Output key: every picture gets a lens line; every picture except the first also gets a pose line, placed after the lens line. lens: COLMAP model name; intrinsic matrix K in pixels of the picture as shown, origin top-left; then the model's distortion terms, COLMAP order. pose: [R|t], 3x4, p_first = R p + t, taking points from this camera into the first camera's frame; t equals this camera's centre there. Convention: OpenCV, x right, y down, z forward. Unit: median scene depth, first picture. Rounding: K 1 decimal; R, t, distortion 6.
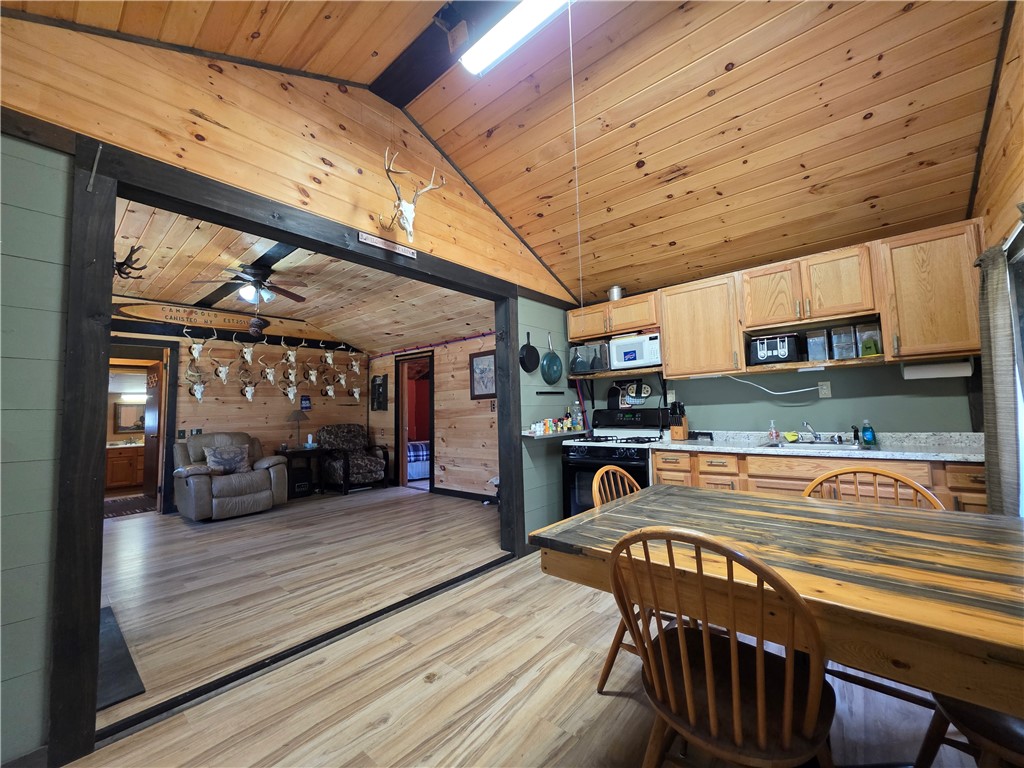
lens RADIAL K [[408.4, 0, 513.3], [0, 408.4, 383.7], [0, 0, 1]] dist [0.002198, -0.000785]
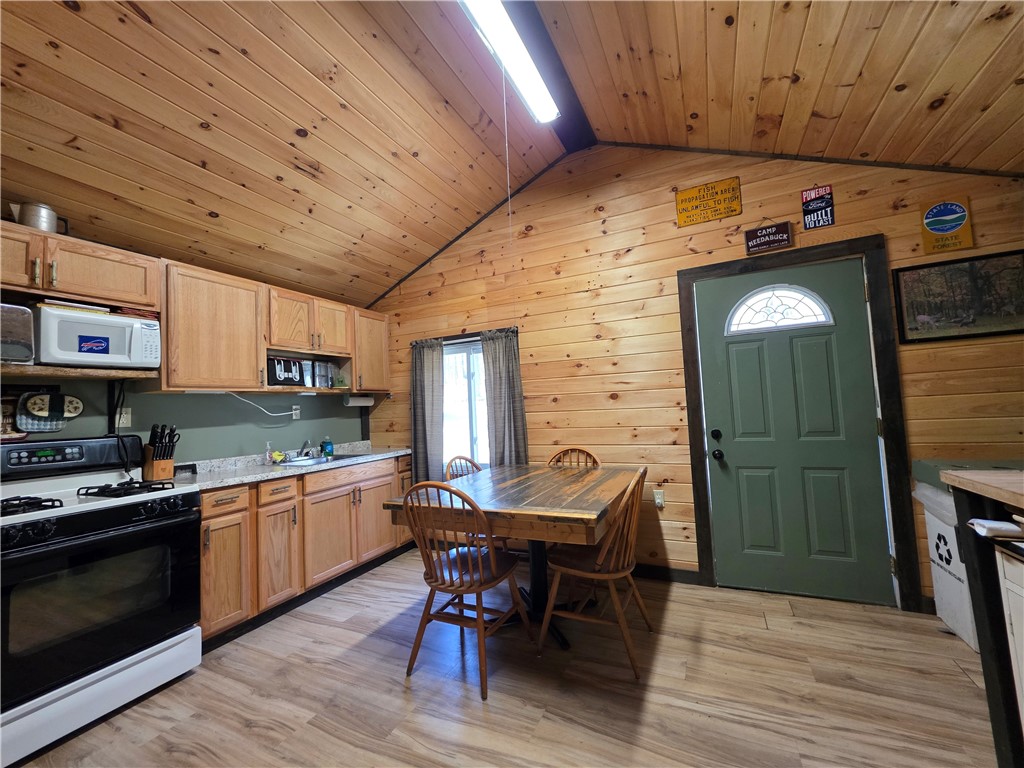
lens RADIAL K [[408.4, 0, 512.9], [0, 408.4, 383.6], [0, 0, 1]] dist [0.002198, -0.000785]
pose [[-0.250593, 0.099299, 0.962986, -0.455567], [-0.012610, 0.994306, -0.105810, 0.043999], [-0.968010, -0.038659, -0.247914, 0.641648]]
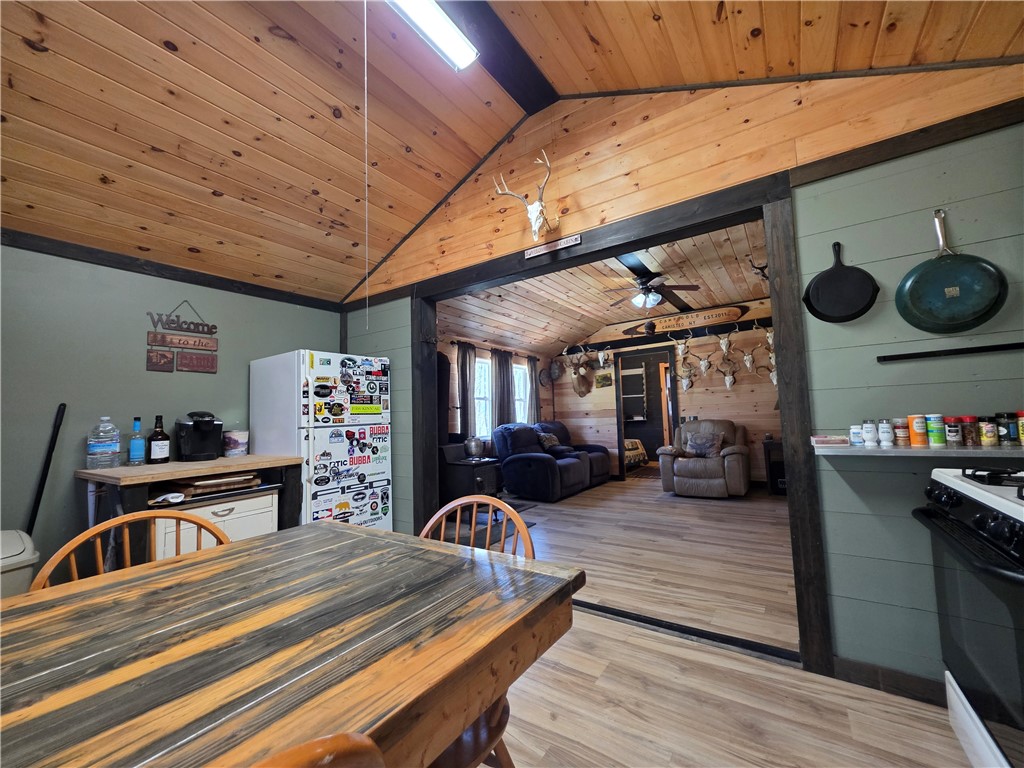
lens RADIAL K [[408.4, 0, 513.6], [0, 408.4, 384.8], [0, 0, 1]] dist [0.002198, -0.000785]
pose [[0.111527, -0.054498, -0.992266, 0.546577], [0.101003, 0.993946, -0.043238, 0.033385], [0.988615, -0.095400, 0.116356, 0.599828]]
